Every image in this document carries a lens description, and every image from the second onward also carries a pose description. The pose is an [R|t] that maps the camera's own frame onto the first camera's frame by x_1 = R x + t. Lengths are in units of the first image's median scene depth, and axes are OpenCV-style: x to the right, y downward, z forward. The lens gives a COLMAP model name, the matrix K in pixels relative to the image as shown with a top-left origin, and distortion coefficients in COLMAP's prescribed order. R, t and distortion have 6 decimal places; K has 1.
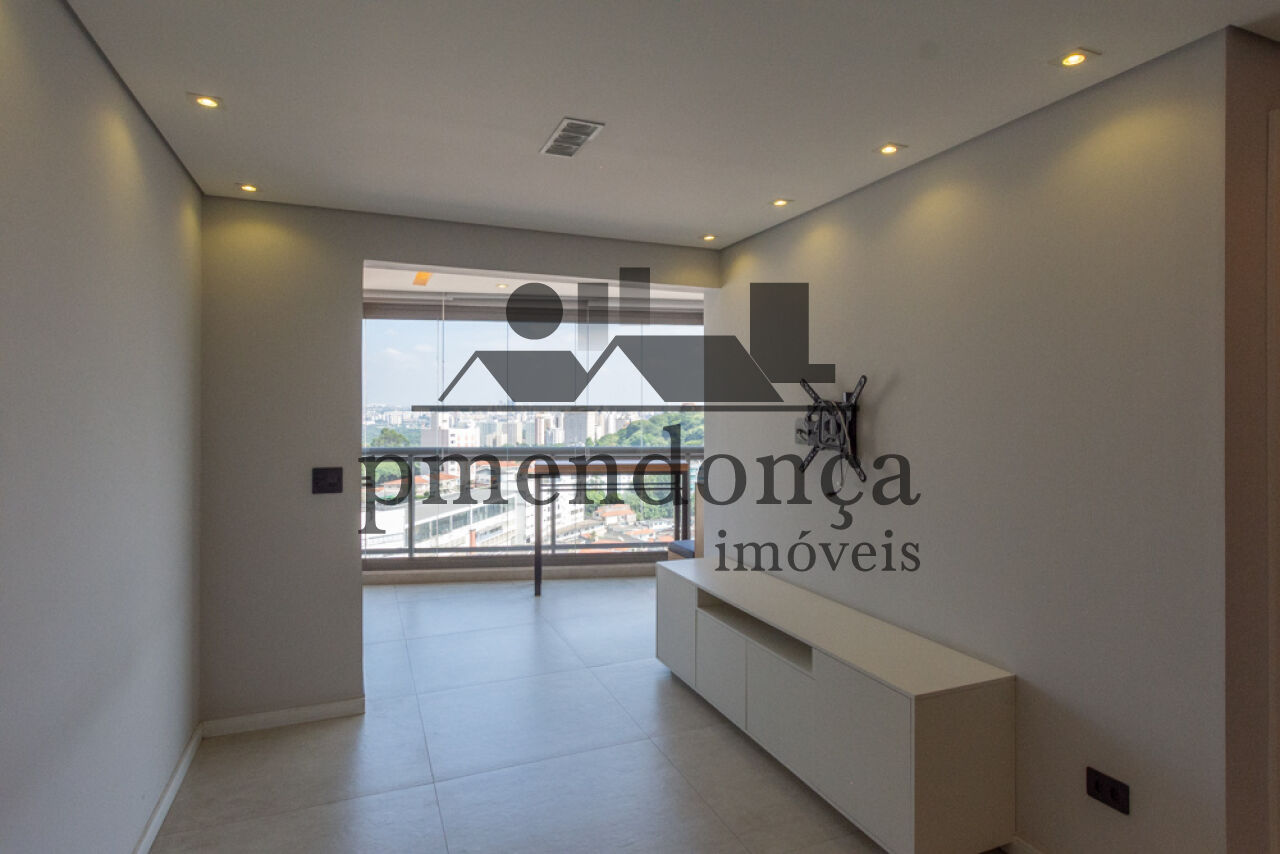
lens RADIAL K [[698.5, 0, 662.3], [0, 698.5, 407.7], [0, 0, 1]] dist [0.003322, 0.000526]
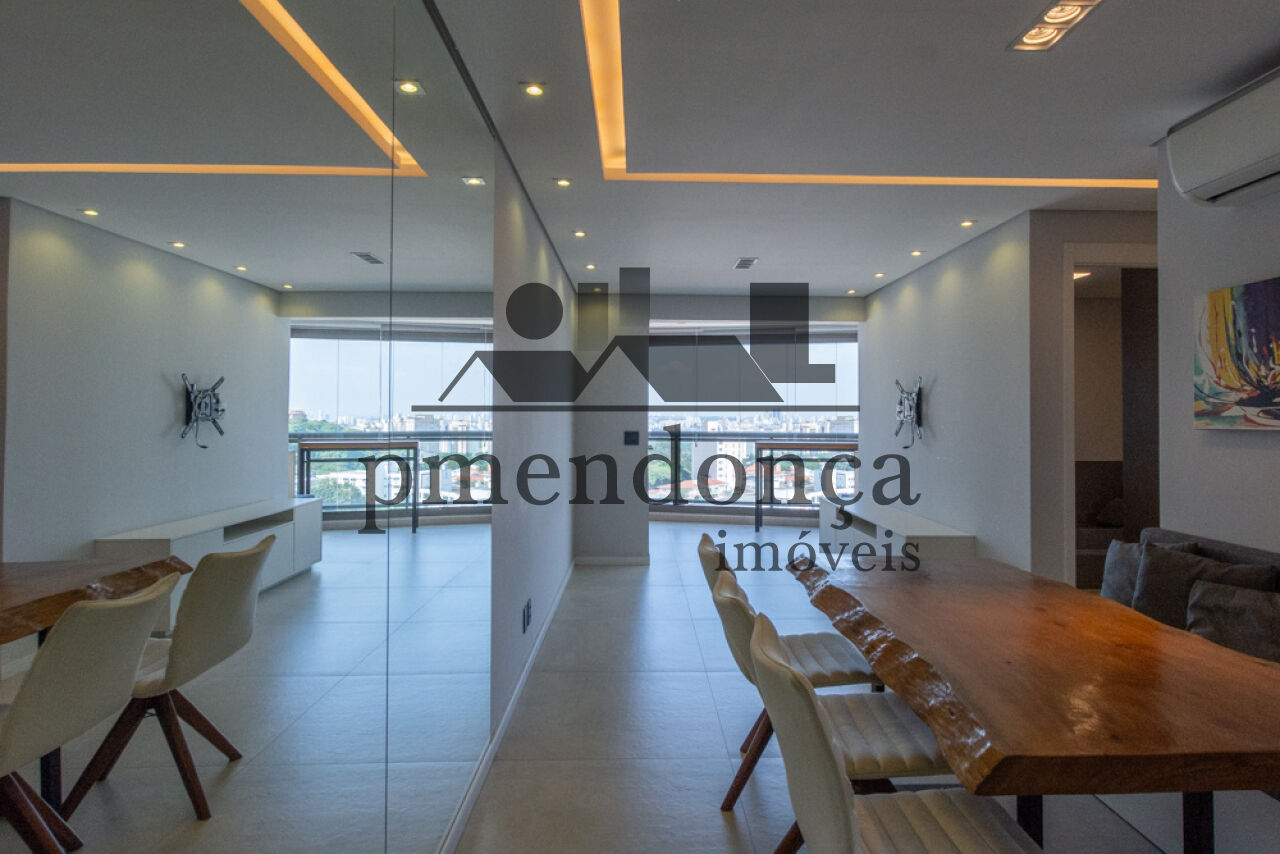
lens RADIAL K [[703.8, 0, 655.9], [0, 703.8, 407.1], [0, 0, 1]] dist [0.002857, 0.000922]
pose [[0.927552, -0.002637, -0.373685, 0.296408], [-0.001867, 0.999930, -0.011690, 0.043191], [0.373690, 0.011540, 0.927482, -0.749224]]
